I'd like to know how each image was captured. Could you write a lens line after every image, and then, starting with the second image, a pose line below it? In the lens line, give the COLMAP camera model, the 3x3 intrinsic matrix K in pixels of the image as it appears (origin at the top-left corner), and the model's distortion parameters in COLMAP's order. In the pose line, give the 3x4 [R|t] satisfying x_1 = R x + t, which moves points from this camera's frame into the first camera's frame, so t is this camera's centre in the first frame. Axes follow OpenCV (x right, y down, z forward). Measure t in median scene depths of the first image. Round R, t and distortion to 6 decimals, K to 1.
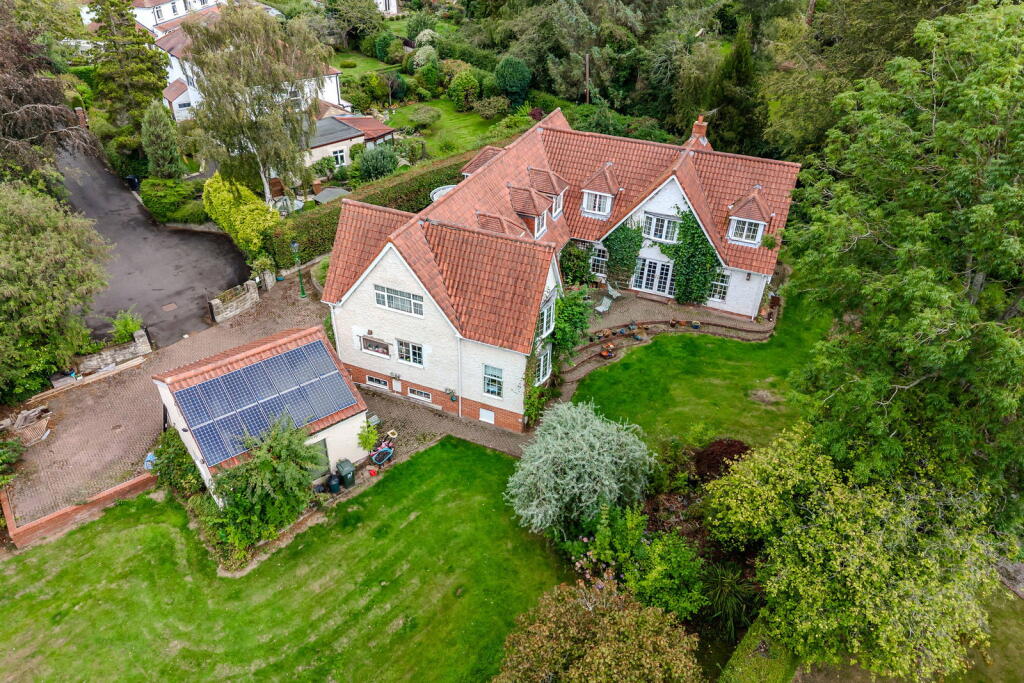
lens RADIAL K [[689.1, 0, 512.0], [0, 689.1, 341.5], [0, 0, 1]] dist [0.034375, -0.002642]
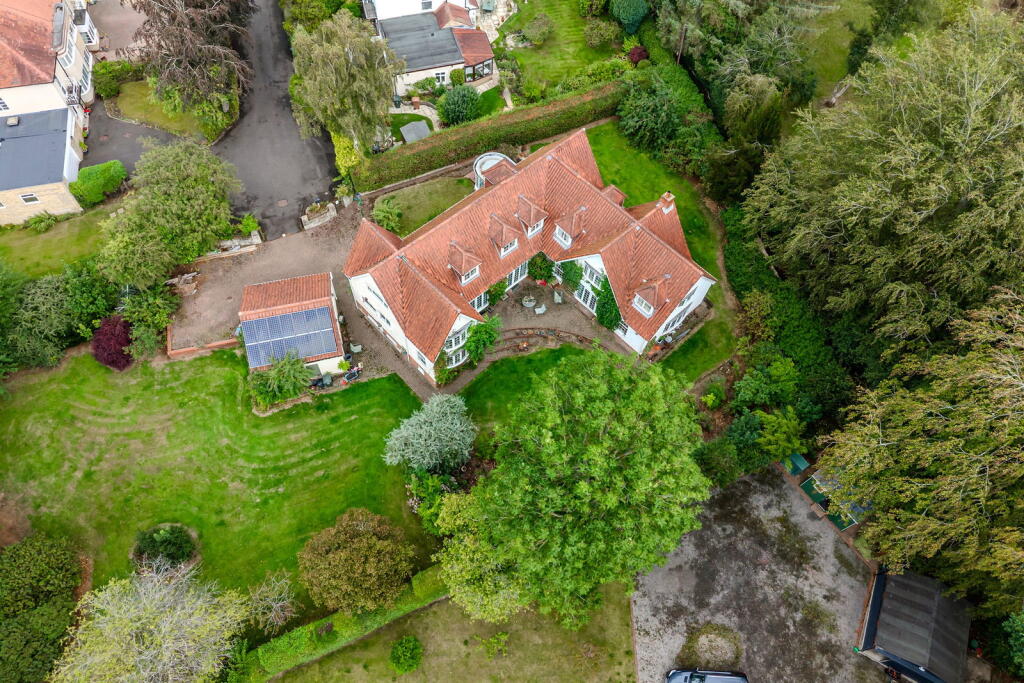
lens RADIAL K [[689.1, 0, 512.0], [0, 689.1, 341.5], [0, 0, 1]] dist [0.034375, -0.002642]
pose [[0.913190, 0.366208, -0.178817, 0.449001], [-0.259995, 0.861397, 0.436345, -0.752850], [0.313826, -0.351974, 0.881832, -0.366316]]
